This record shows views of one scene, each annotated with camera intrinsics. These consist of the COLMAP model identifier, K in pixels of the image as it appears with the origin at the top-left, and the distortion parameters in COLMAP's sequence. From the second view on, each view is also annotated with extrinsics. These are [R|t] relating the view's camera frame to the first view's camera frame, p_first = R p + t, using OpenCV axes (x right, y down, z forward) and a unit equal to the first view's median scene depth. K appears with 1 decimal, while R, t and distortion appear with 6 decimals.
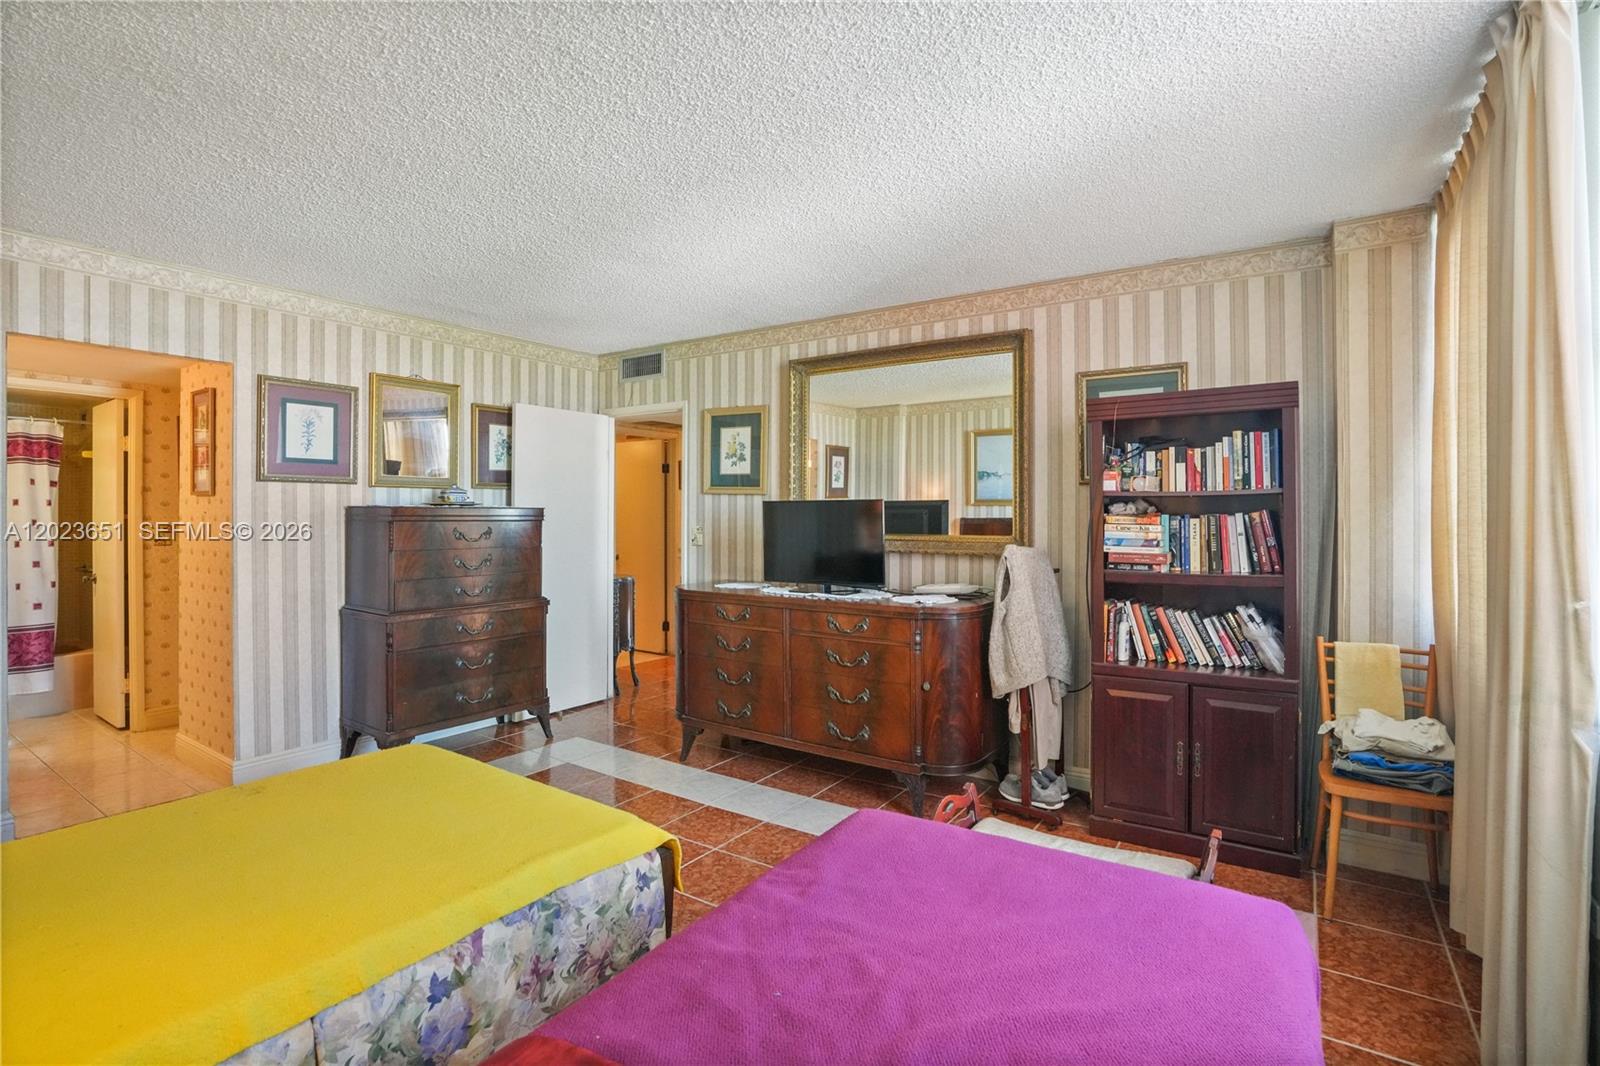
lens RADIAL K [[752.5, 0, 802.2], [0, 752.5, 519.3], [0, 0, 1]] dist [-0.074014, 0.030962]
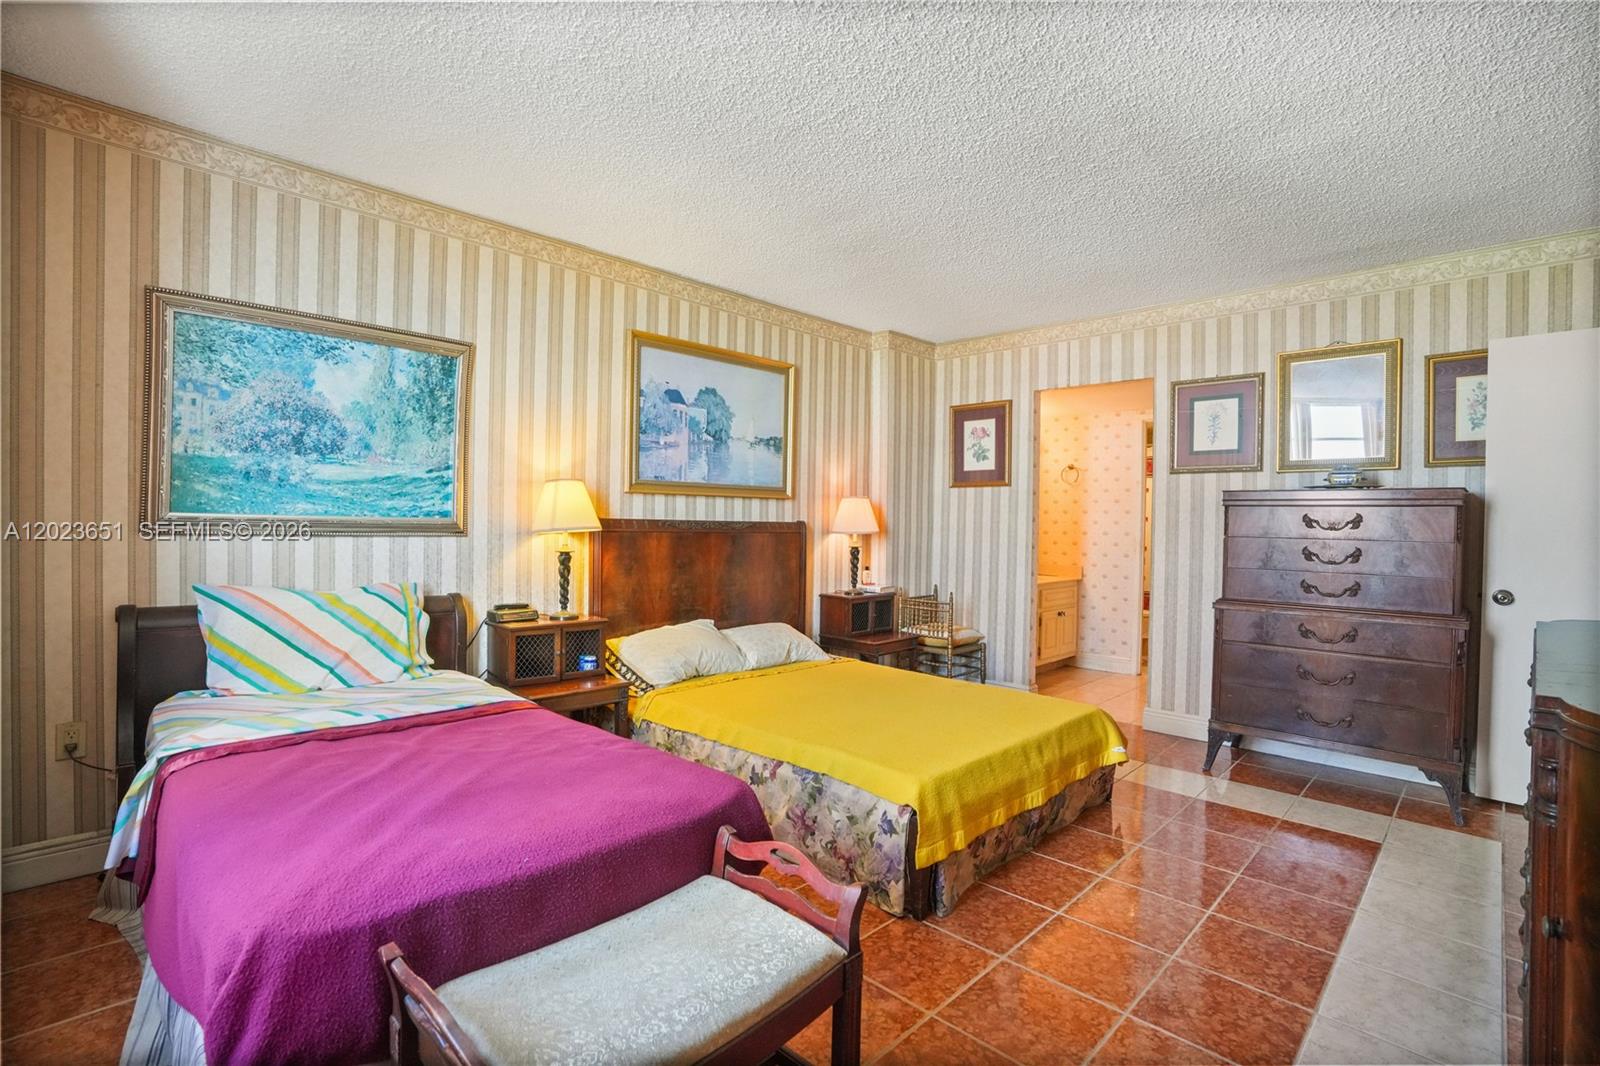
lens RADIAL K [[745.4, 0, 808.4], [0, 745.4, 530.4], [0, 0, 1]] dist [-0.066970, 0.027413]
pose [[-0.174396, 0.007810, -0.984645, 0.464178], [-0.023278, 0.999656, 0.012052, 0.033714], [0.984400, 0.025023, -0.174154, 0.591907]]
